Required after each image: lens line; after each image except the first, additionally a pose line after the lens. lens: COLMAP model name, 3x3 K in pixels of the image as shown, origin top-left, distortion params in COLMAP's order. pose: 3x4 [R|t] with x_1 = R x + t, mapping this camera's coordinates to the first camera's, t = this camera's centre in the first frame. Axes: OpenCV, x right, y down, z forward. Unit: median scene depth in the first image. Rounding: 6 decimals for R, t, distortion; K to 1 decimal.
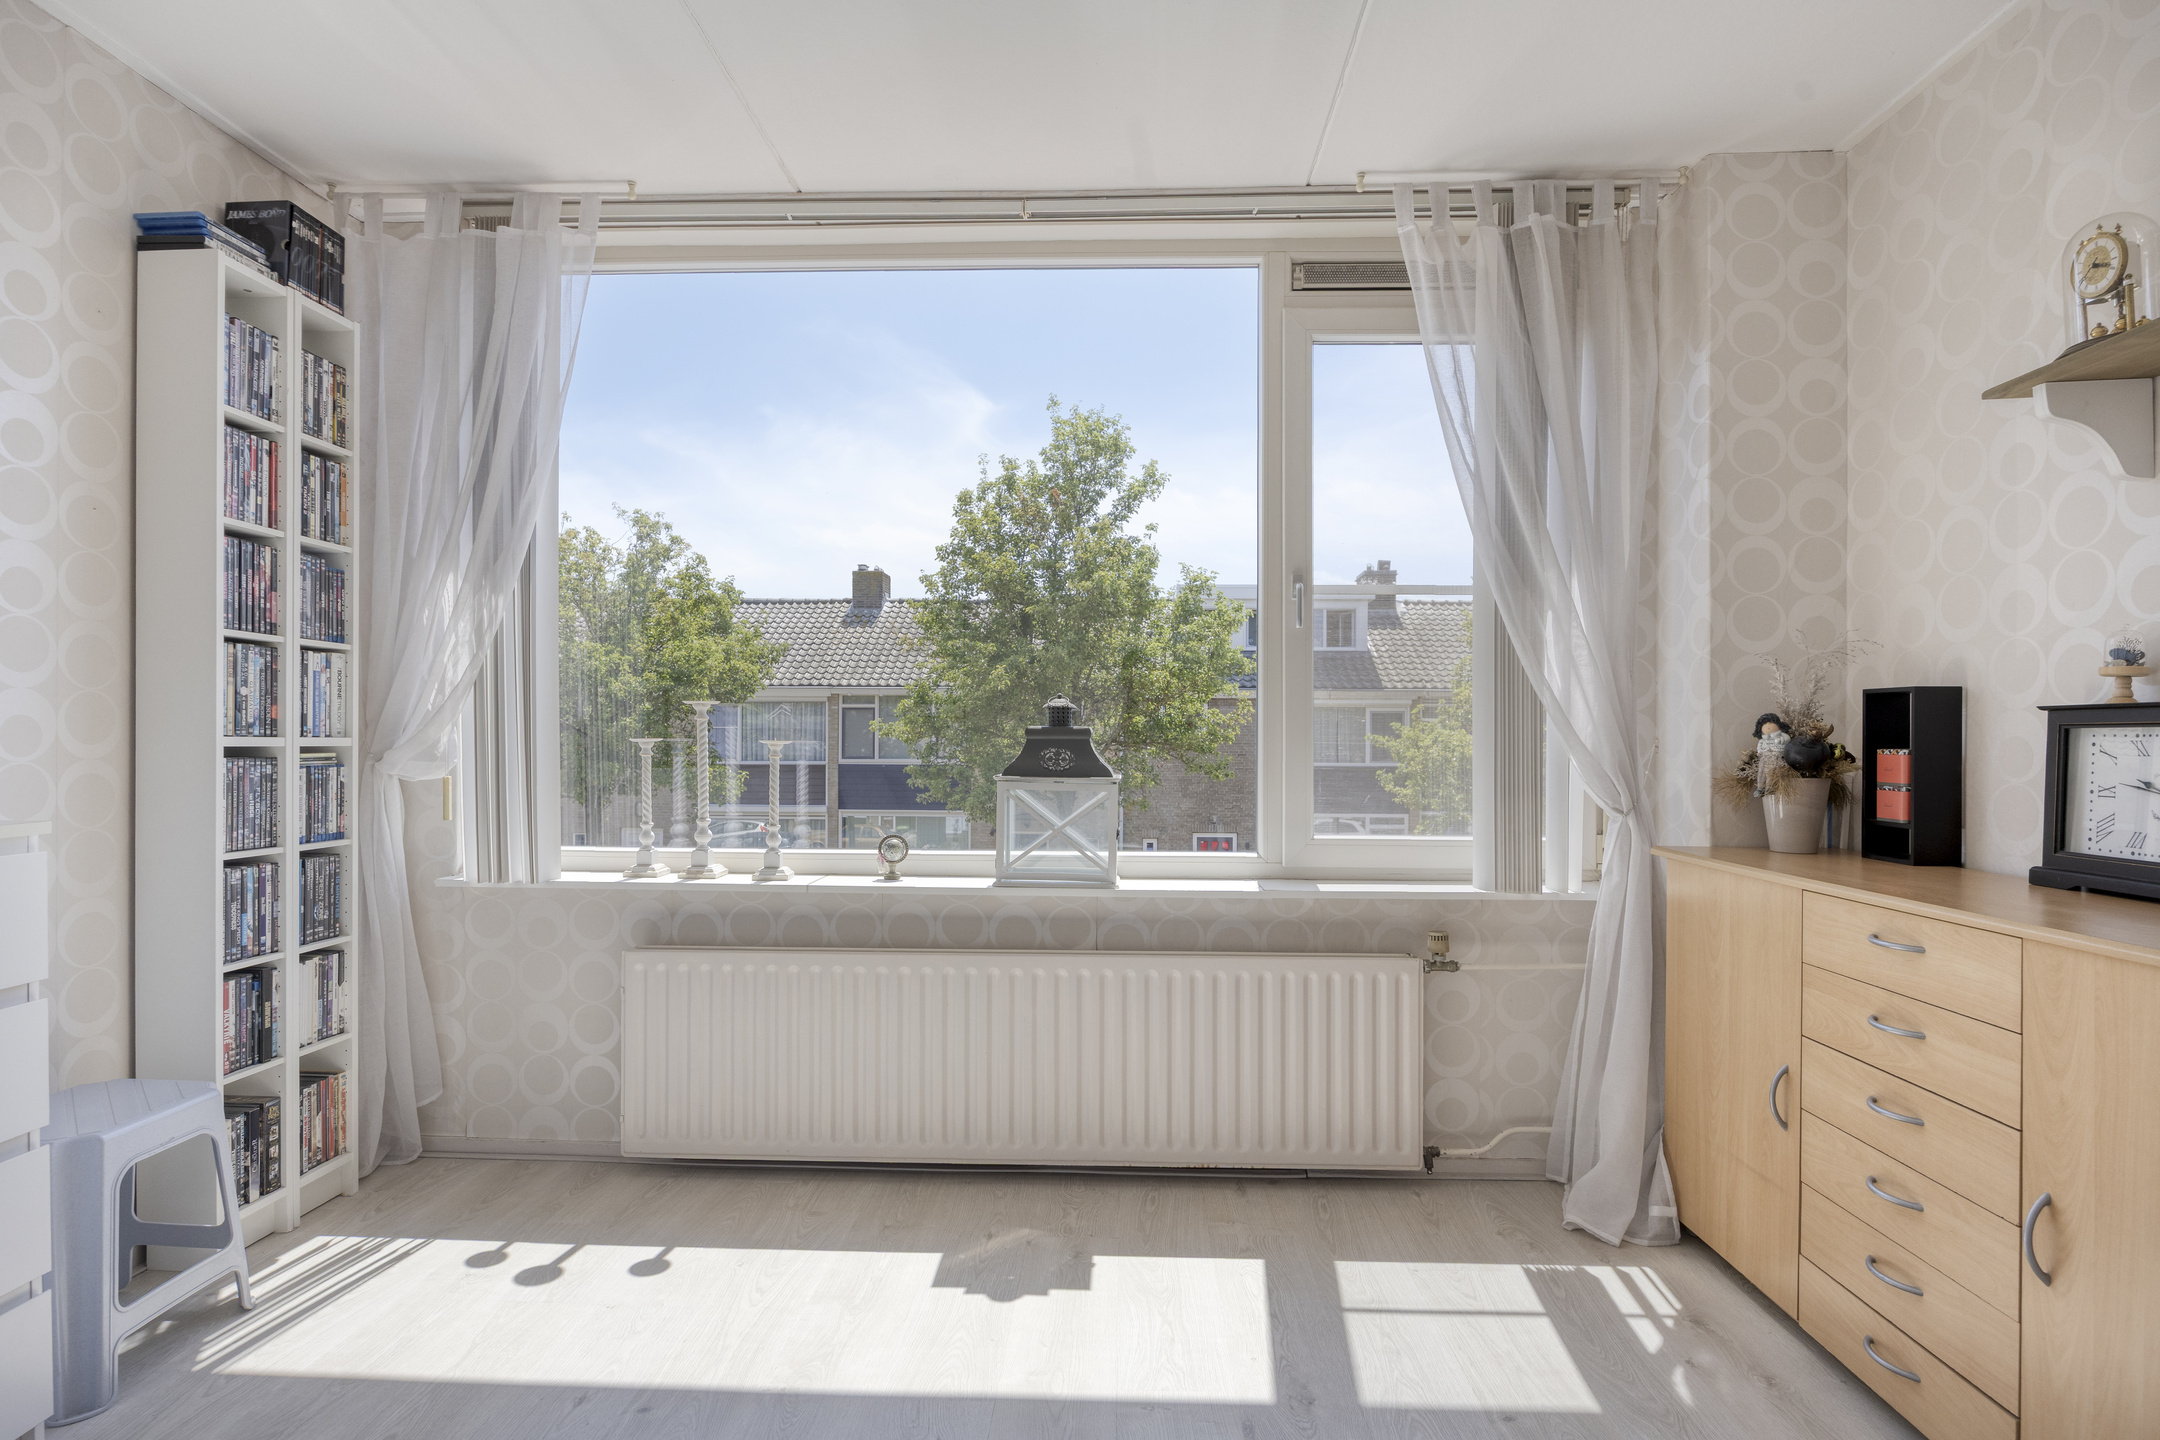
lens RADIAL K [[1106.2, 0, 1082.3], [0, 1106.2, 755.6], [0, 0, 1]] dist [-0.012257, 0.000274]
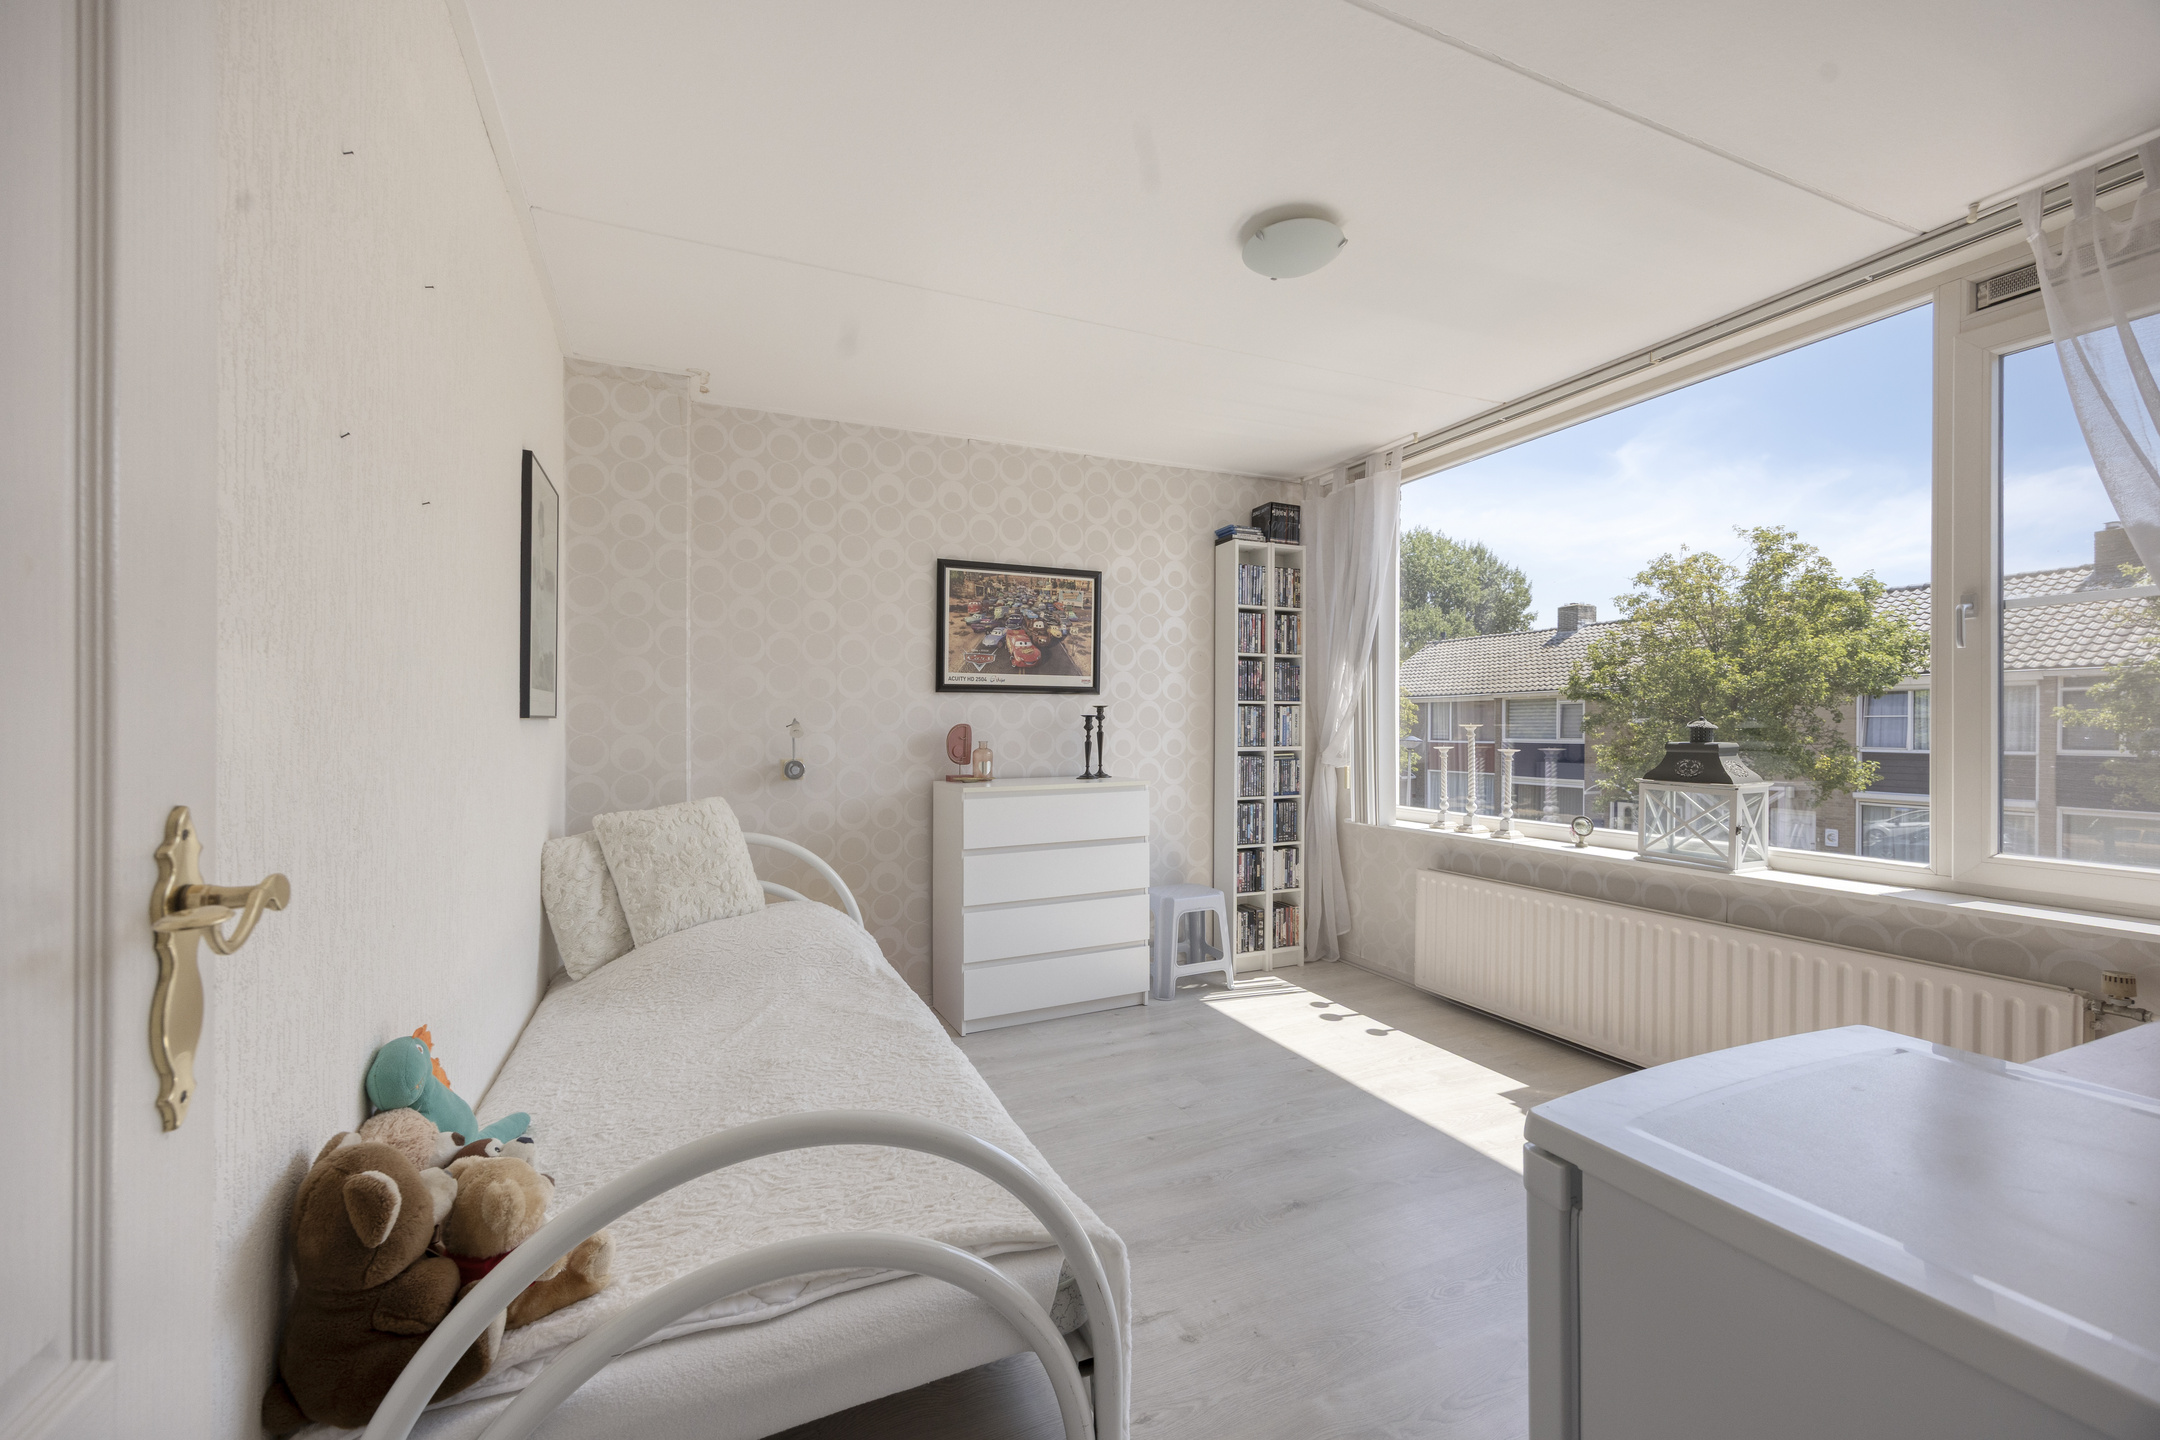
lens RADIAL K [[867.9, 0, 1082.5], [0, 867.9, 733.2], [0, 0, 1]] dist [0.000713, 0.000089]
pose [[0.438279, -0.000678, -0.898839, 0.650825], [-0.004910, 0.999983, -0.003148, -0.034933], [0.898825, 0.005793, 0.438268, -0.093973]]
